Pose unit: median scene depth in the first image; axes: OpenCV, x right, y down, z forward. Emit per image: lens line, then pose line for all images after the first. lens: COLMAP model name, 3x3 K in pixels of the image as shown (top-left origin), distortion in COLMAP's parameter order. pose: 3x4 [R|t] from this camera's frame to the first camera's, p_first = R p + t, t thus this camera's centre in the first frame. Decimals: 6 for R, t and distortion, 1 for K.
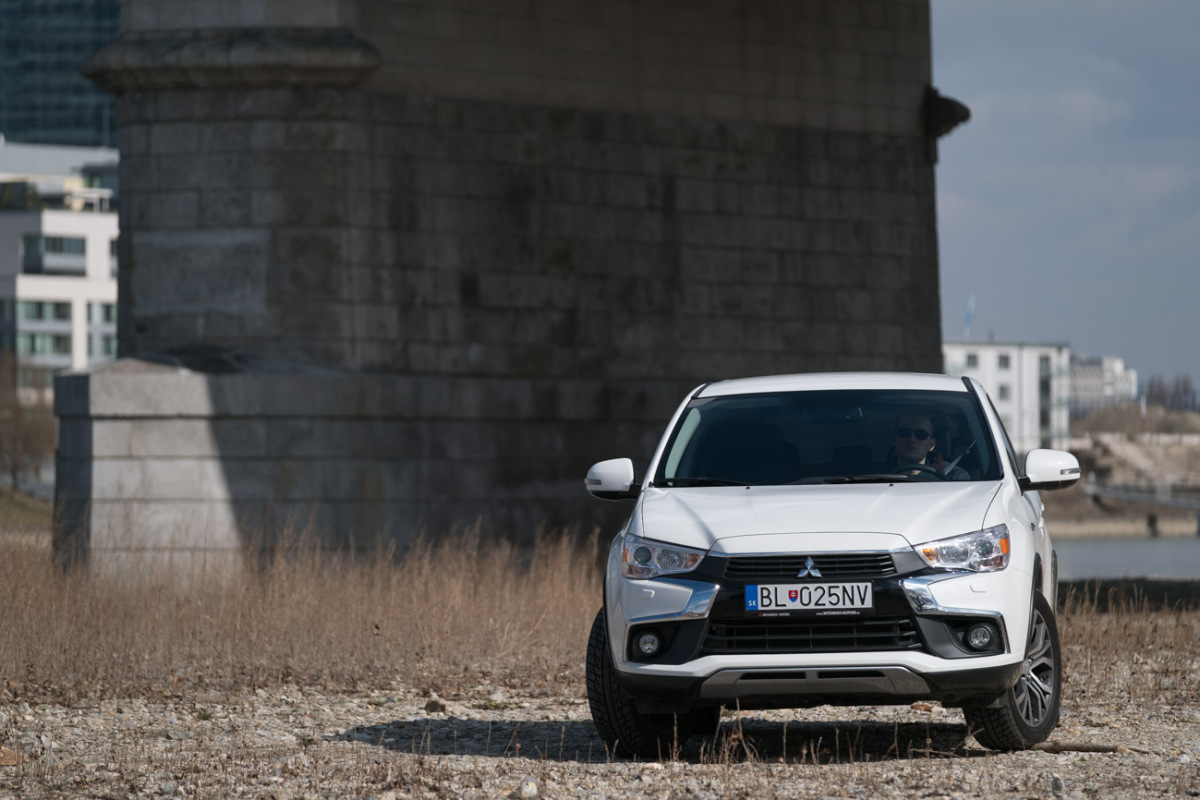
lens RADIAL K [[7257.5, 0, 601.3], [0, 7257.5, 400.4], [0, 0, 1]] dist [0.481357, 0.000000]
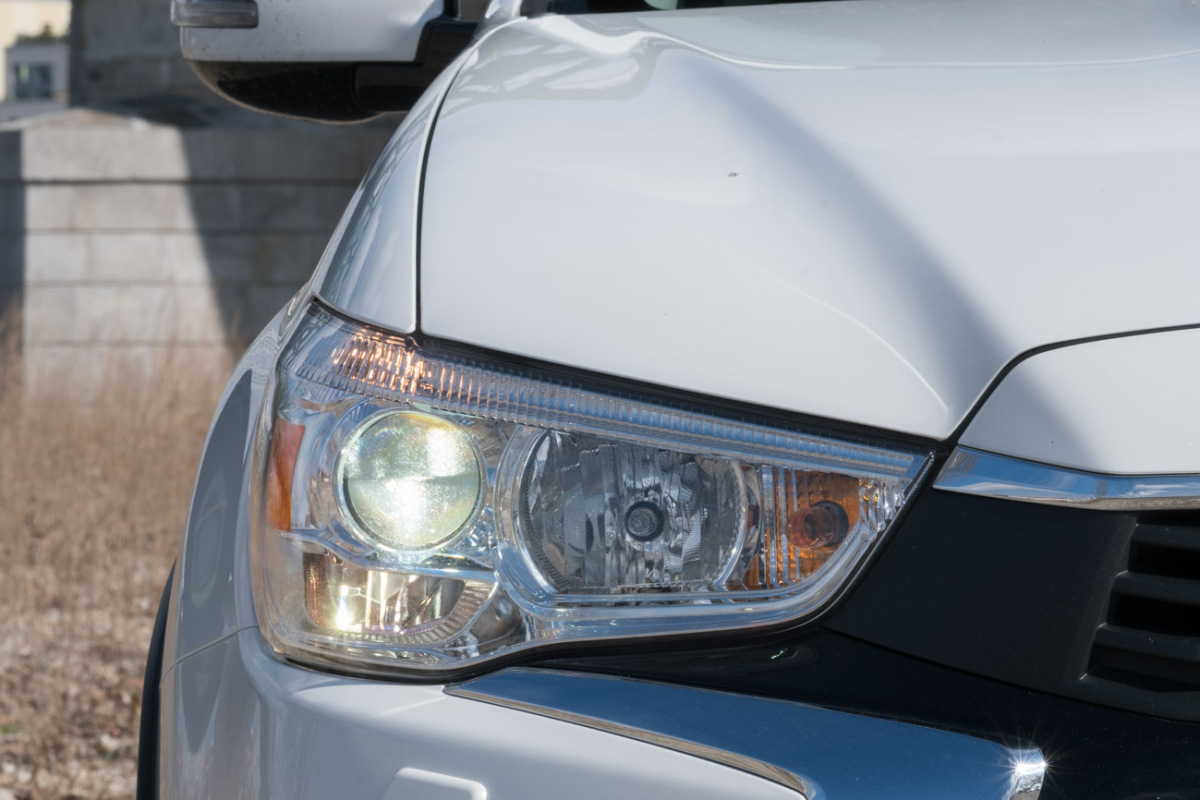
lens RADIAL K [[6454.2, 0, 600.0], [0, 6454.2, 399.0], [0, 0, 1]] dist [-0.277409, 0.000000]
pose [[0.999935, 0.000888, -0.011383, 0.009961], [-0.000545, 0.999546, 0.030111, 0.016081], [0.011405, -0.030102, 0.999482, 0.860463]]
